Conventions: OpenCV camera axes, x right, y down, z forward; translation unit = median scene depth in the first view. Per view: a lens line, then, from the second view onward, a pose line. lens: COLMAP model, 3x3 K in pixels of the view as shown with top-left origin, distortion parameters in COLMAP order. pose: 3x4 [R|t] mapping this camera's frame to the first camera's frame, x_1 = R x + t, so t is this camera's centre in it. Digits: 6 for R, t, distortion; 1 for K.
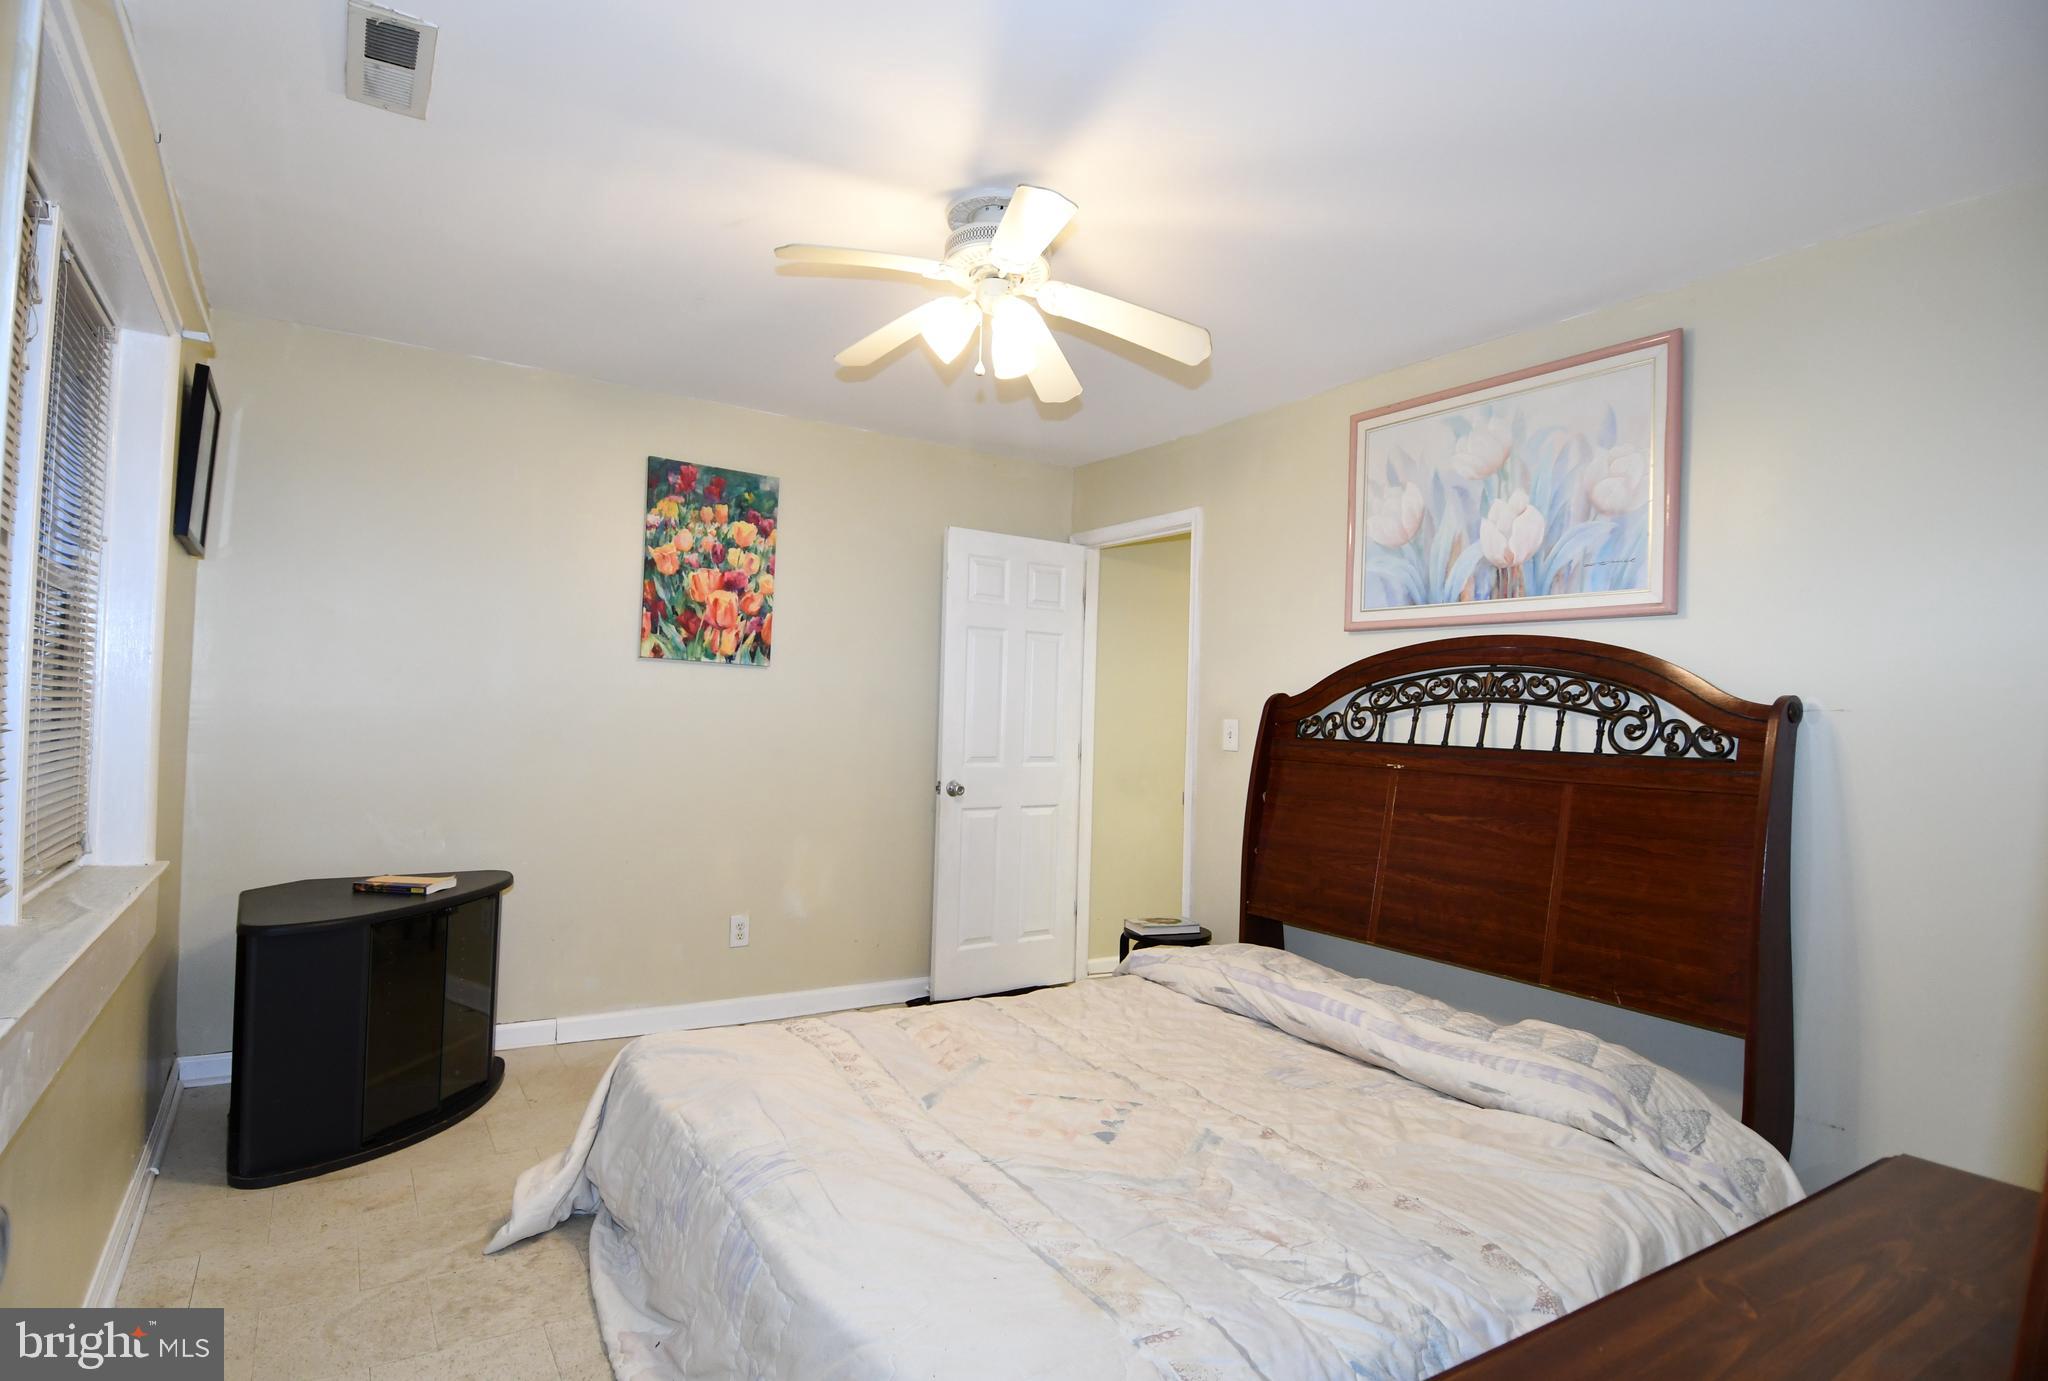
lens RADIAL K [[1065.6, 0, 1024.0], [0, 1065.6, 690.5], [0, 0, 1]] dist [0.001369, 0.000058]
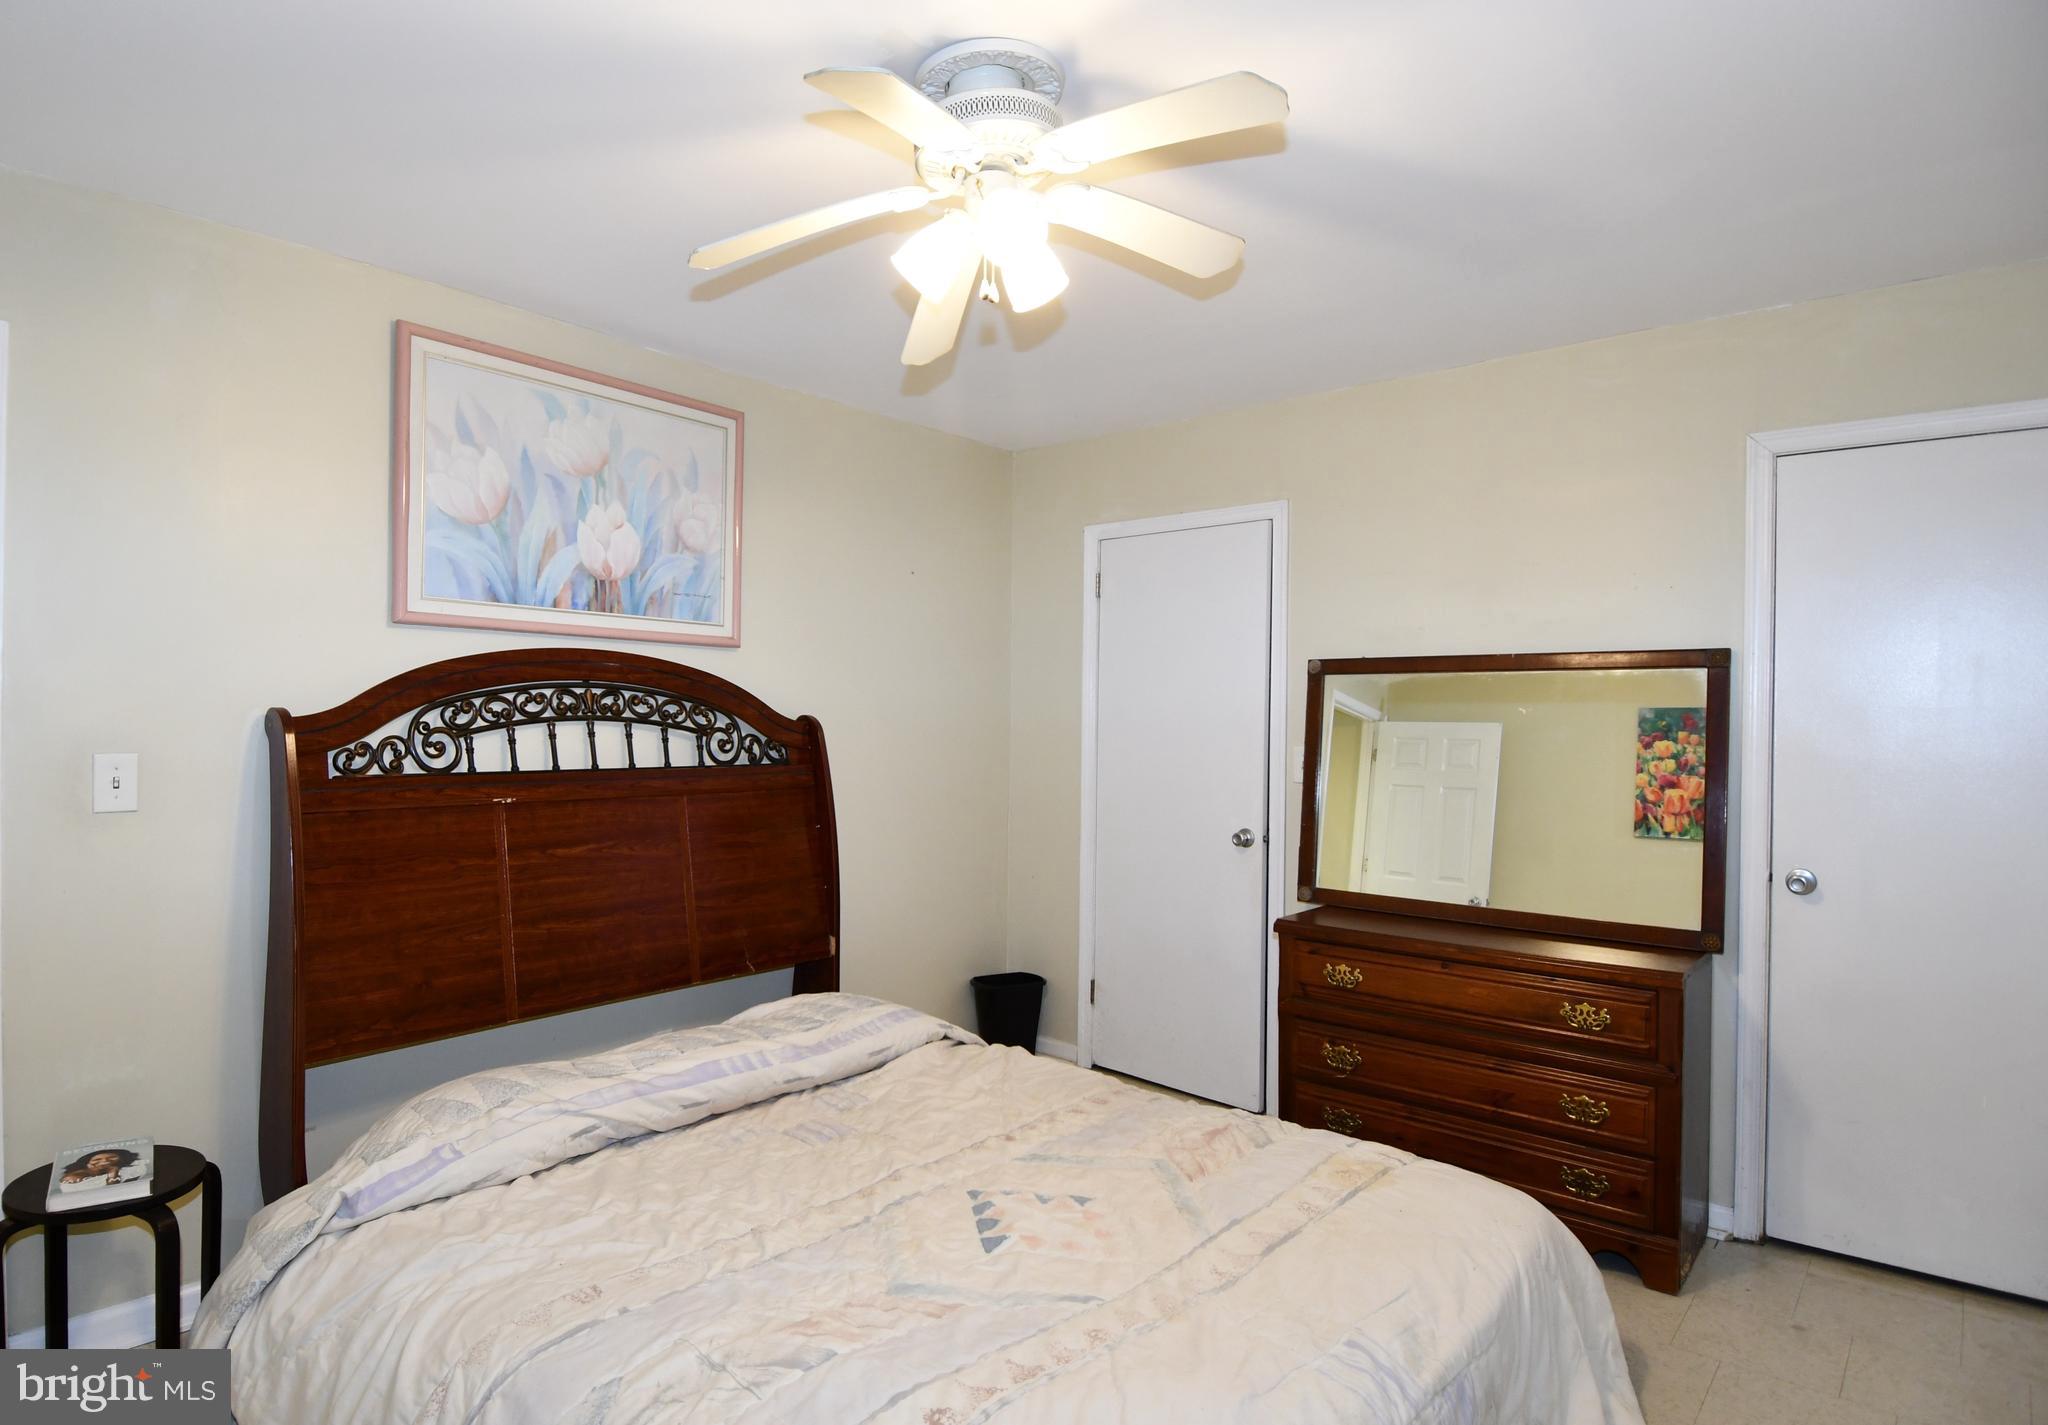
lens RADIAL K [[1110.9, 0, 923.8], [0, 1110.9, 712.3], [0, 0, 1]] dist [0.030473, -0.000138]
pose [[-0.253937, -0.033096, 0.966654, -0.598984], [-0.042645, 0.998826, 0.022995, -0.031854], [-0.966280, -0.035384, -0.255050, 0.979370]]
